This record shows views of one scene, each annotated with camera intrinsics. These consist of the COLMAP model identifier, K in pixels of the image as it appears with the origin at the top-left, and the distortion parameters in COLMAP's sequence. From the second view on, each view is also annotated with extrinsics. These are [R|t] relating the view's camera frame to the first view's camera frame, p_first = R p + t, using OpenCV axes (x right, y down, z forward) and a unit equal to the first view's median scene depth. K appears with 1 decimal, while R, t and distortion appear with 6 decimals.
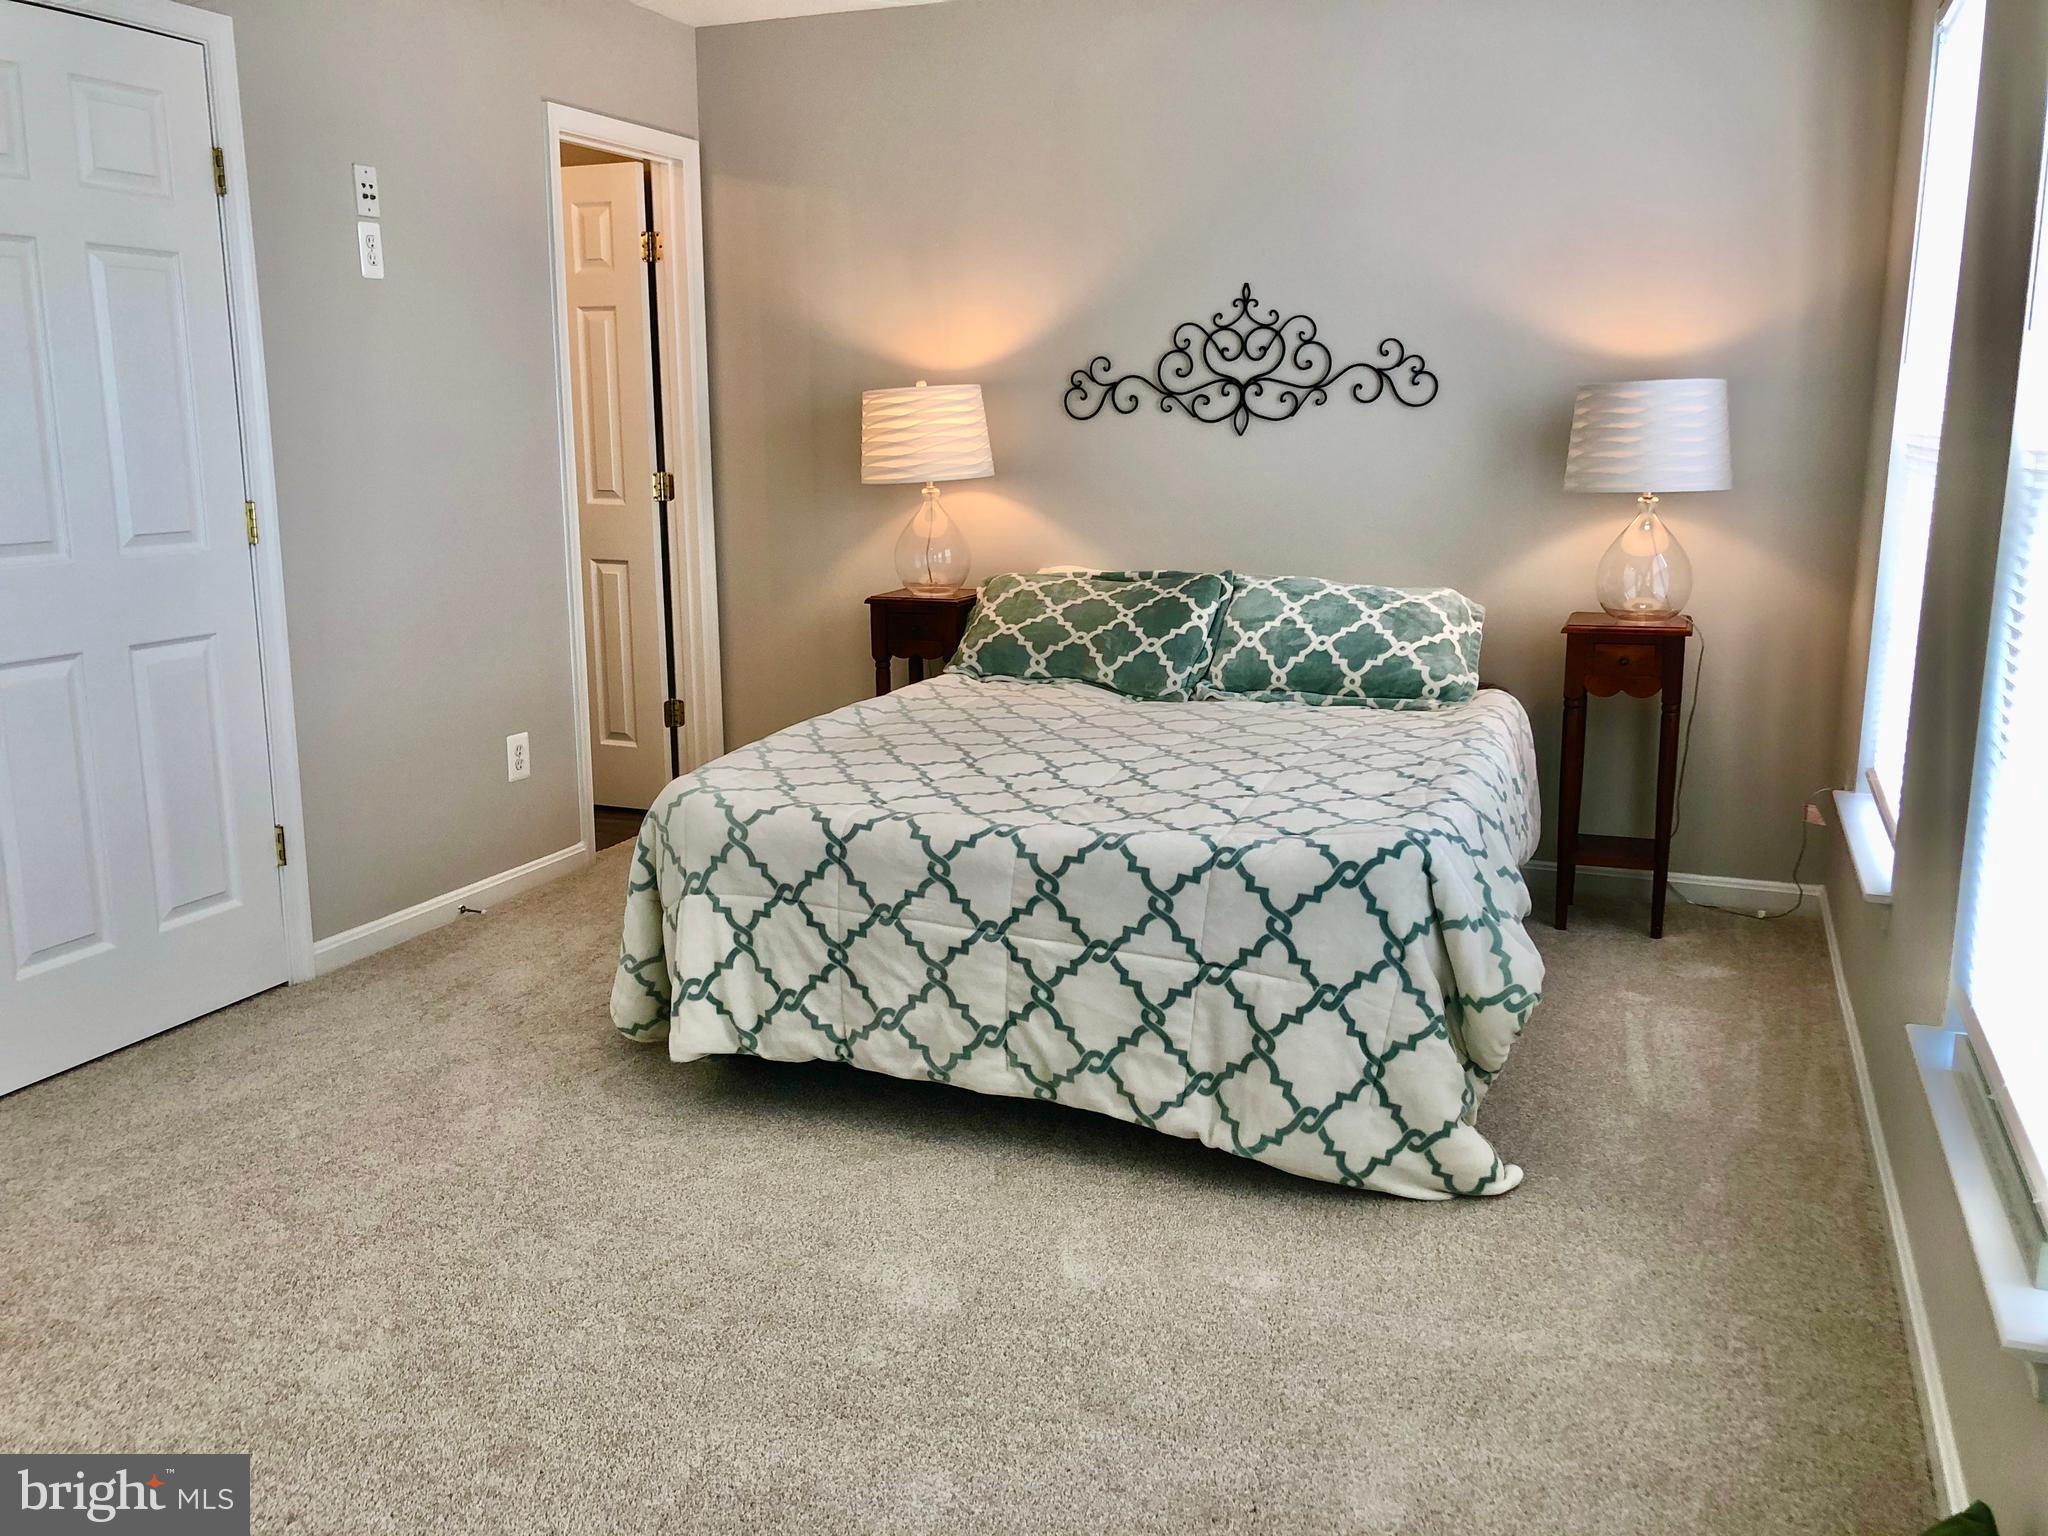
lens RADIAL K [[1676.6, 0, 1024.0], [0, 1676.6, 768.0], [0, 0, 1]] dist [0.085259, -0.001619]
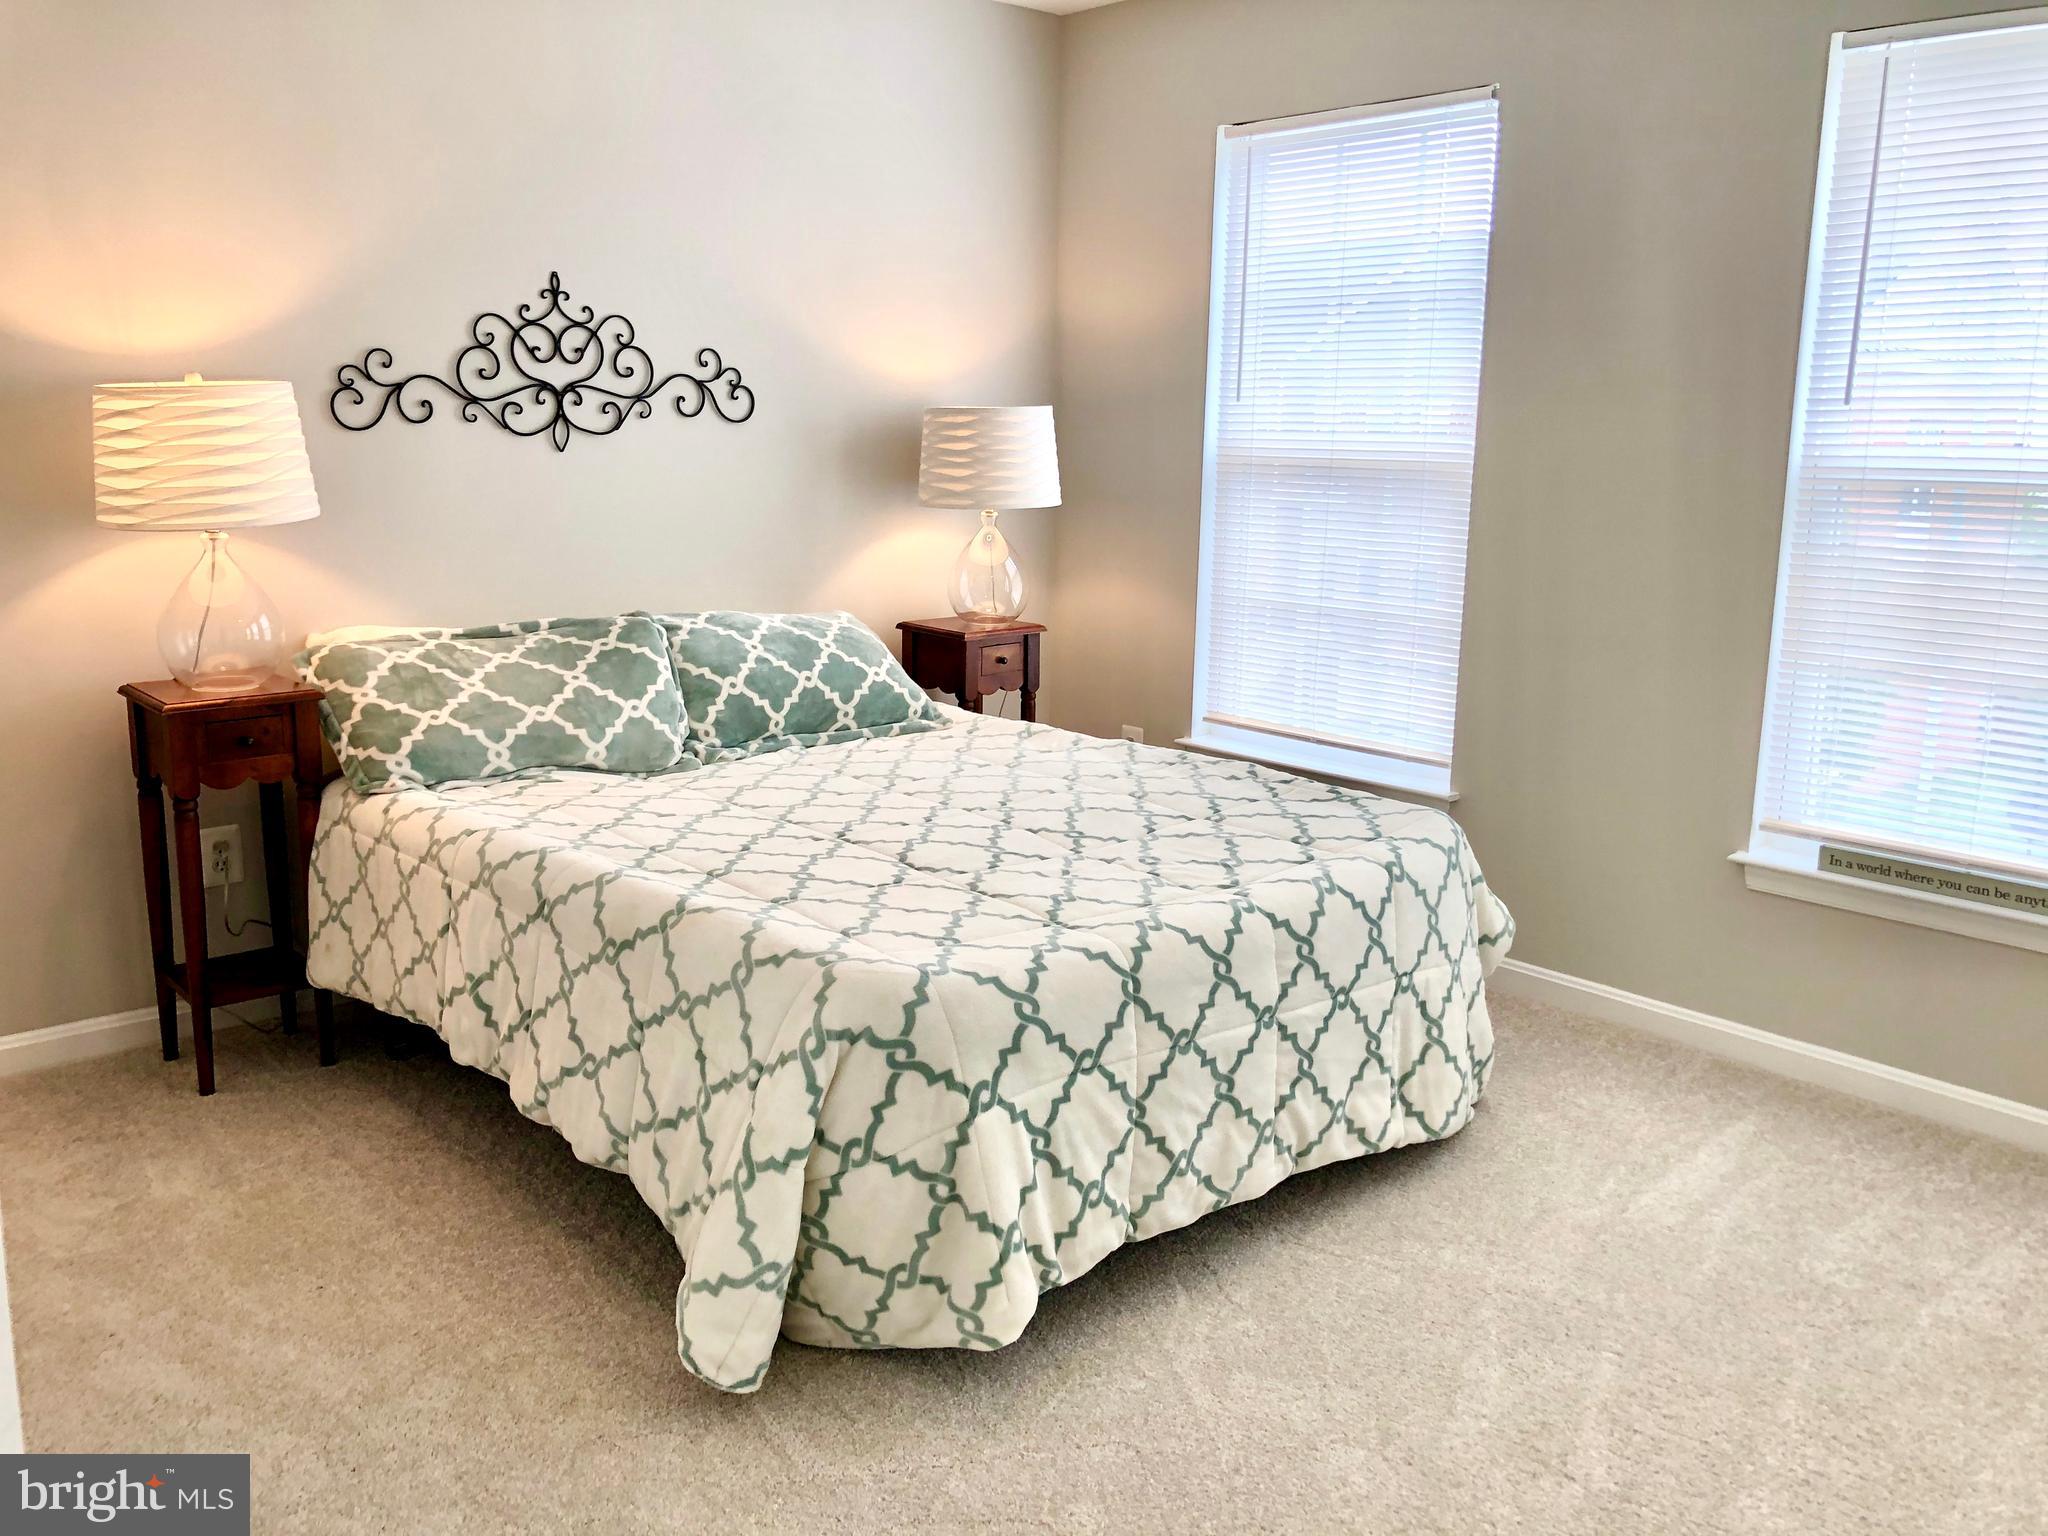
lens RADIAL K [[1675.1, 0, 1024.0], [0, 1675.1, 768.0], [0, 0, 1]] dist [0.001472, -0.000575]
pose [[0.448655, -0.171926, 0.877012, -0.549020], [0.166145, 0.980260, 0.107172, -0.098818], [-0.878126, 0.097628, 0.468363, 0.442948]]
